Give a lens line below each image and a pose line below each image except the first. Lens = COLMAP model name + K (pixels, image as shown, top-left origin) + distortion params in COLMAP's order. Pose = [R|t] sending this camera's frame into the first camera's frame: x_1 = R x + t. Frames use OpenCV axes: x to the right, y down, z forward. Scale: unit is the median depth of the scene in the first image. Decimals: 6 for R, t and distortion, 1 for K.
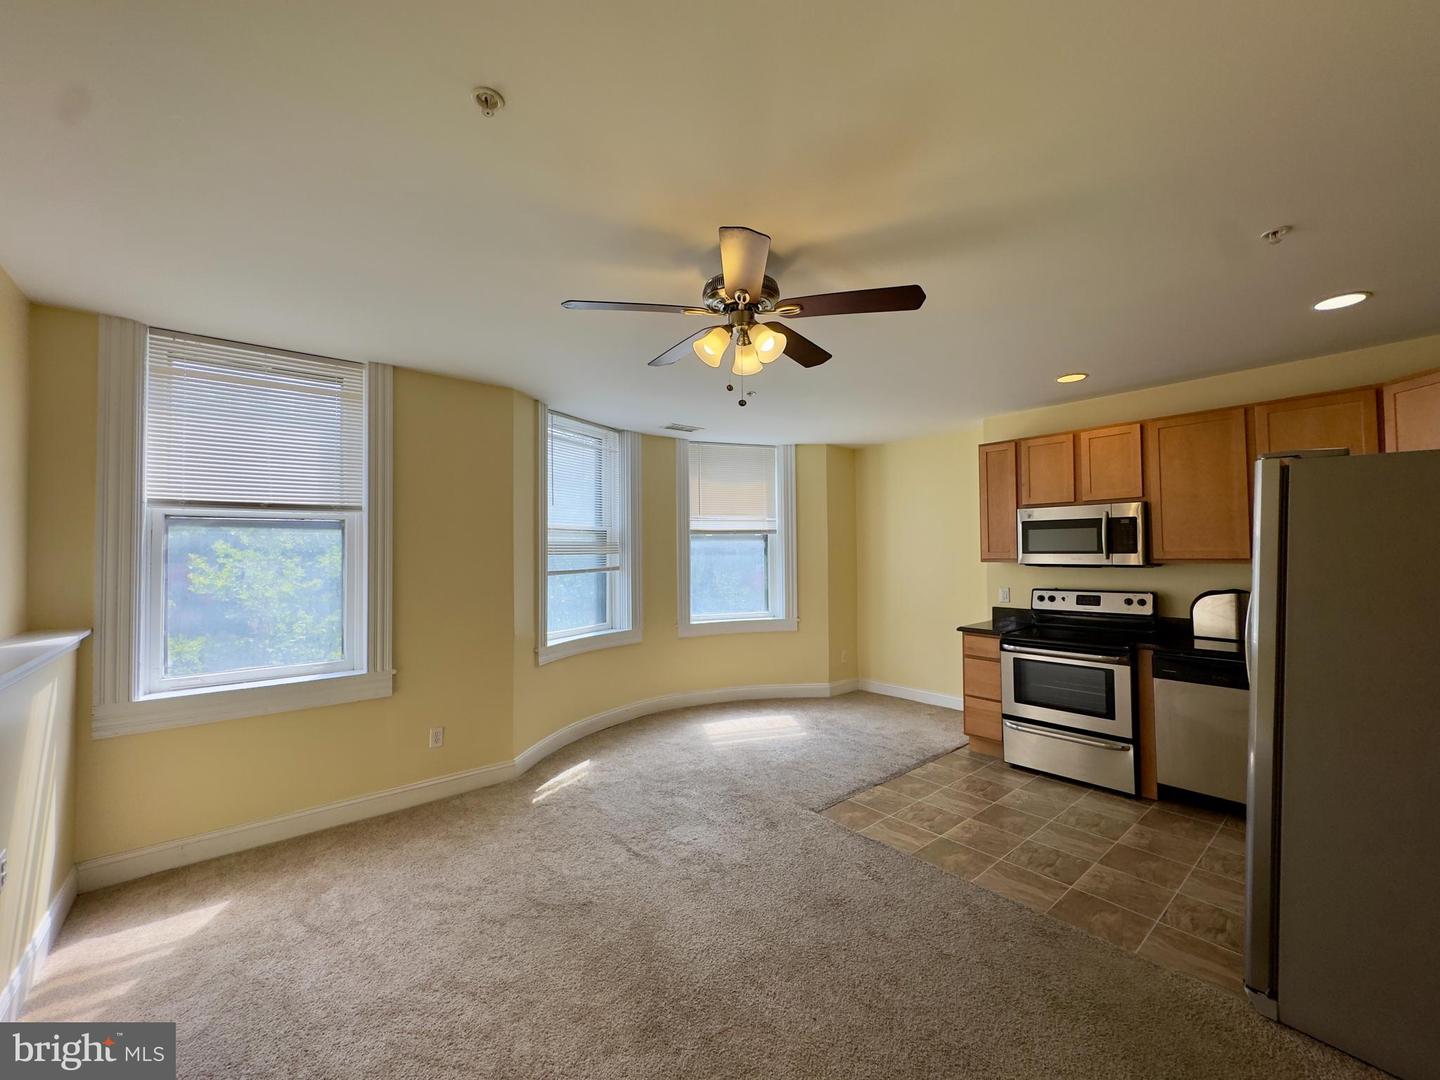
lens RADIAL K [[574.4, 0, 720.0], [0, 574.4, 540.0], [0, 0, 1]] dist [0.001693, 0.000044]
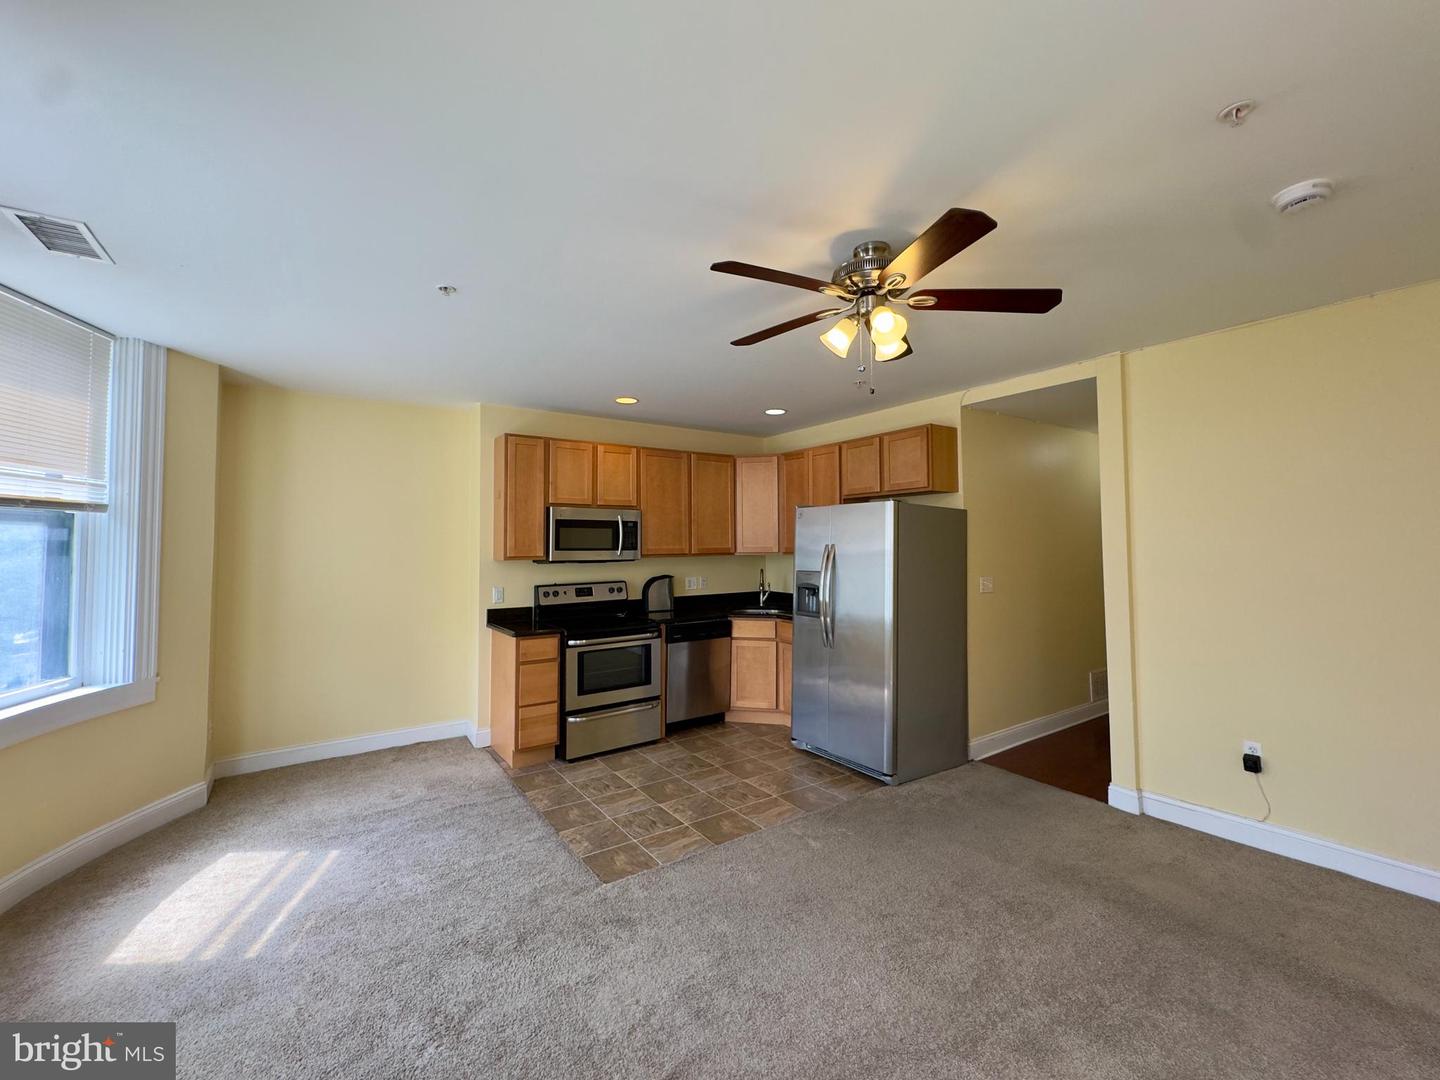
lens RADIAL K [[605.1, 0, 716.5], [0, 605.1, 514.8], [0, 0, 1]] dist [-0.000640, -0.000175]
pose [[0.094889, 0.061116, 0.993610, -0.523576], [-0.015295, 0.998085, -0.059931, 0.020232], [-0.995370, -0.009511, 0.095643, 0.619463]]
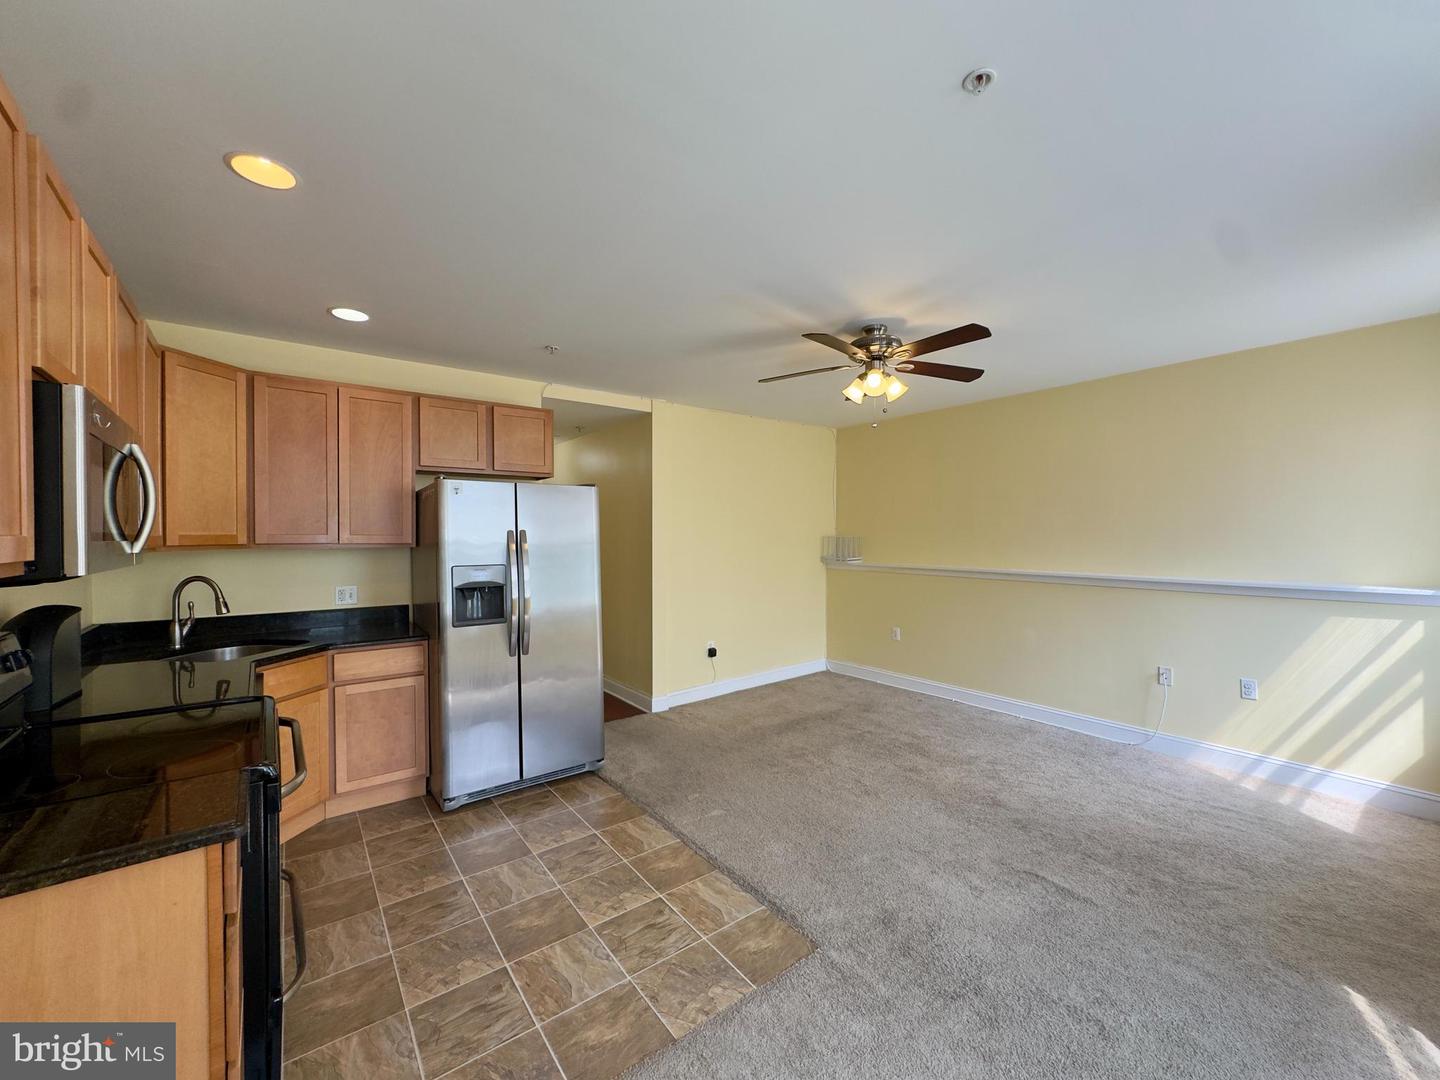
lens RADIAL K [[572.3, 0, 722.0], [0, 572.3, 542.1], [0, 0, 1]] dist [-0.002020, 0.000280]
pose [[-0.998918, 0.013711, 0.044436, 0.189500], [0.013498, 0.999896, -0.005082, 0.029049], [-0.044501, -0.004476, -0.998999, 1.294828]]
